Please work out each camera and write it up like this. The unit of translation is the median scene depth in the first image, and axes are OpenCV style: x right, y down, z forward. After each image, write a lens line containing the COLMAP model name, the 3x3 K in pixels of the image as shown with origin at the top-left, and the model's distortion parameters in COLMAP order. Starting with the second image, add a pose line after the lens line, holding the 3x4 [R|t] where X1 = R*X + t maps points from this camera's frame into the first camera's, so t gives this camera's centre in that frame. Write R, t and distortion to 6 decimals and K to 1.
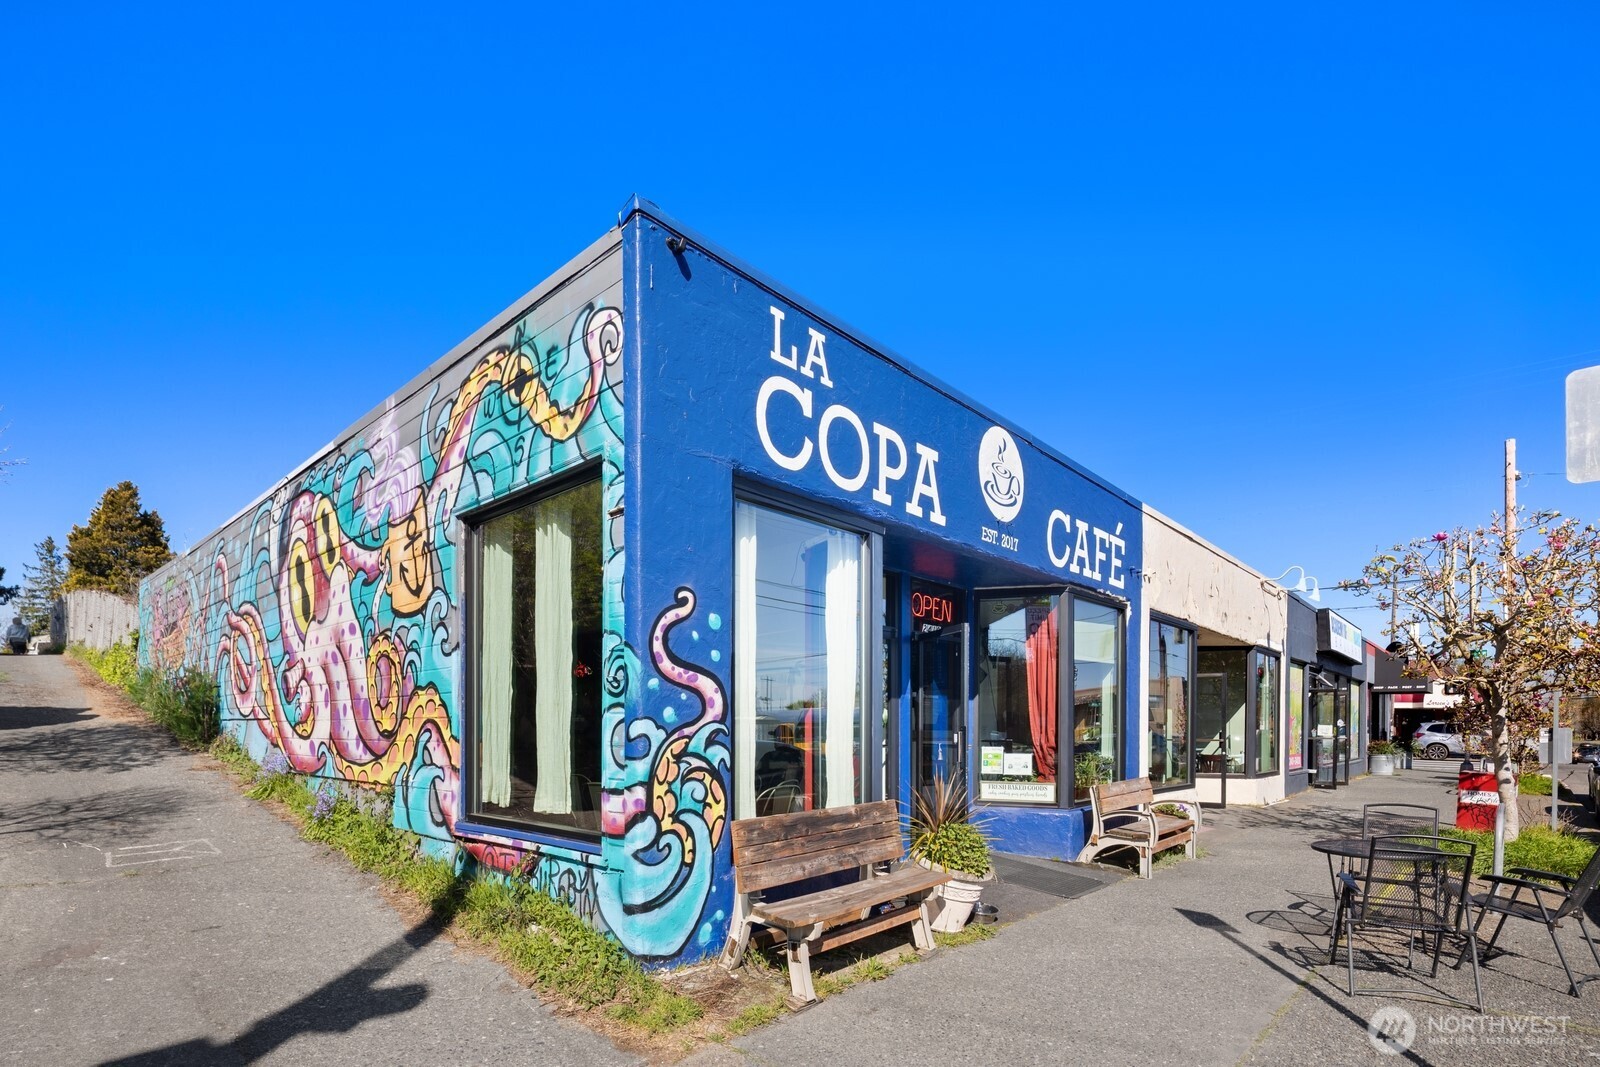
lens RADIAL K [[789.6, 0, 808.9], [0, 789.6, 593.5], [0, 0, 1]] dist [-0.001958, -0.000078]
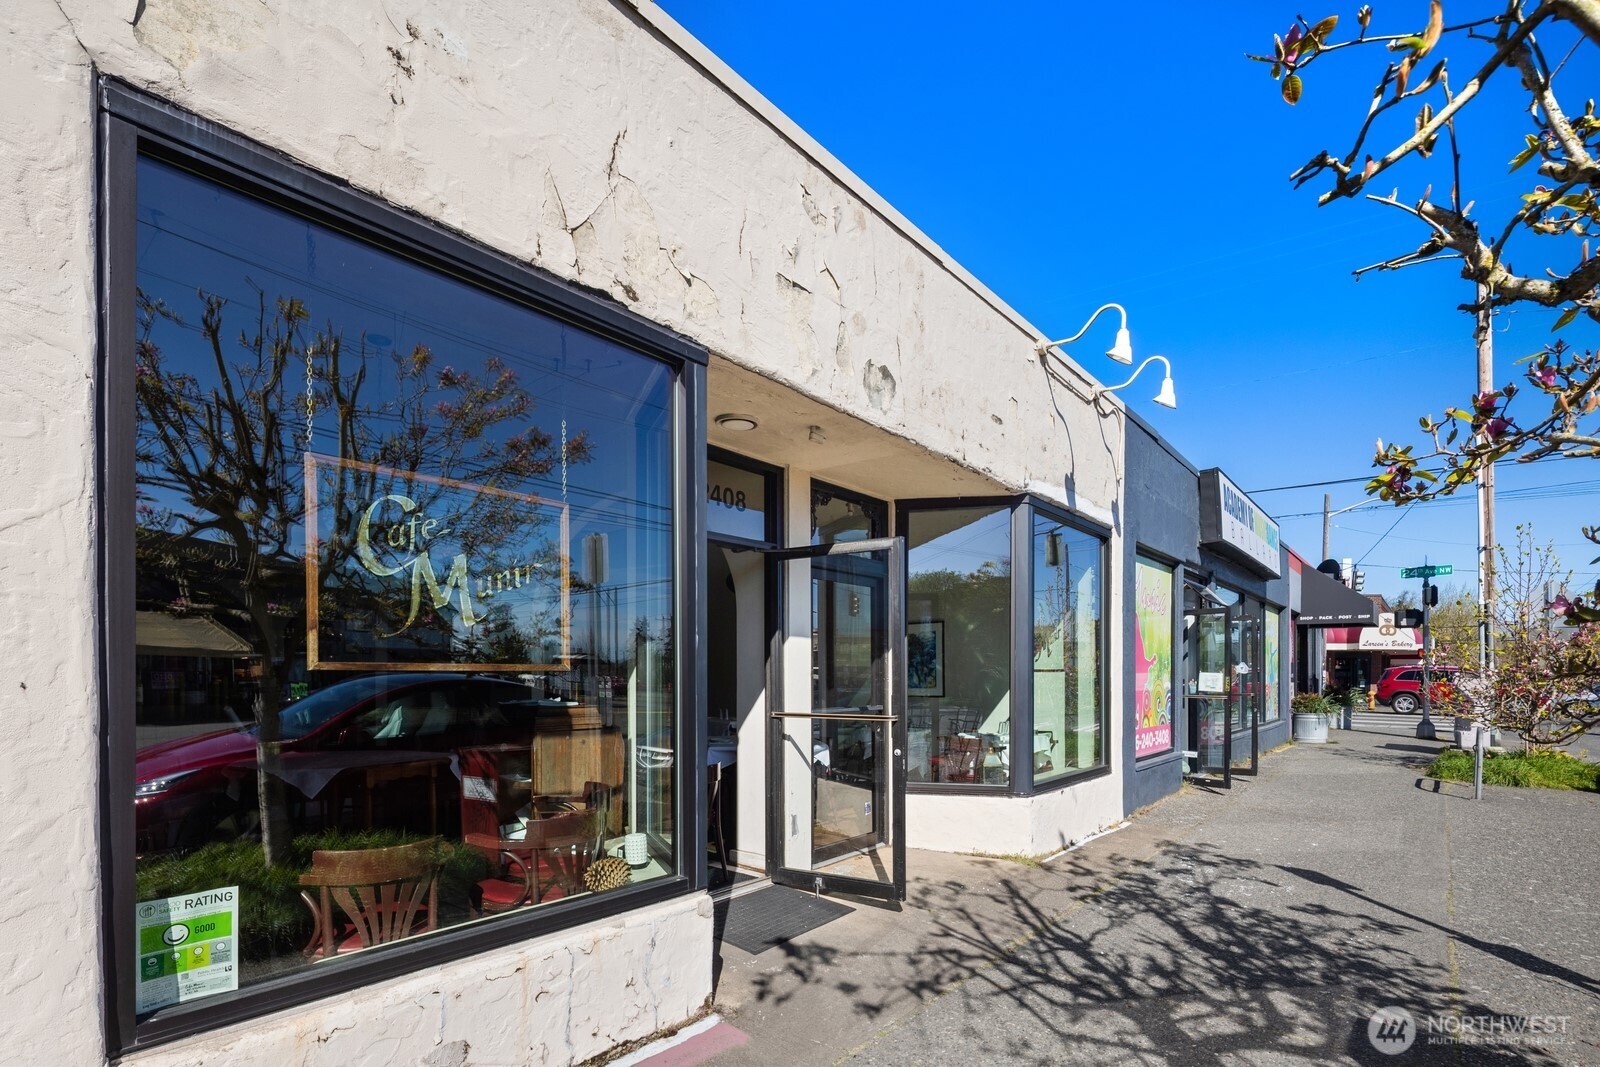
lens RADIAL K [[789.6, 0, 799.5], [0, 789.6, 534.7], [0, 0, 1]] dist [-0.001958, -0.000078]
pose [[0.998689, 0.000252, 0.051190, 0.270220], [0.000216, 0.999958, -0.009143, 0.060002], [-0.051190, 0.009142, 0.998647, 0.368161]]
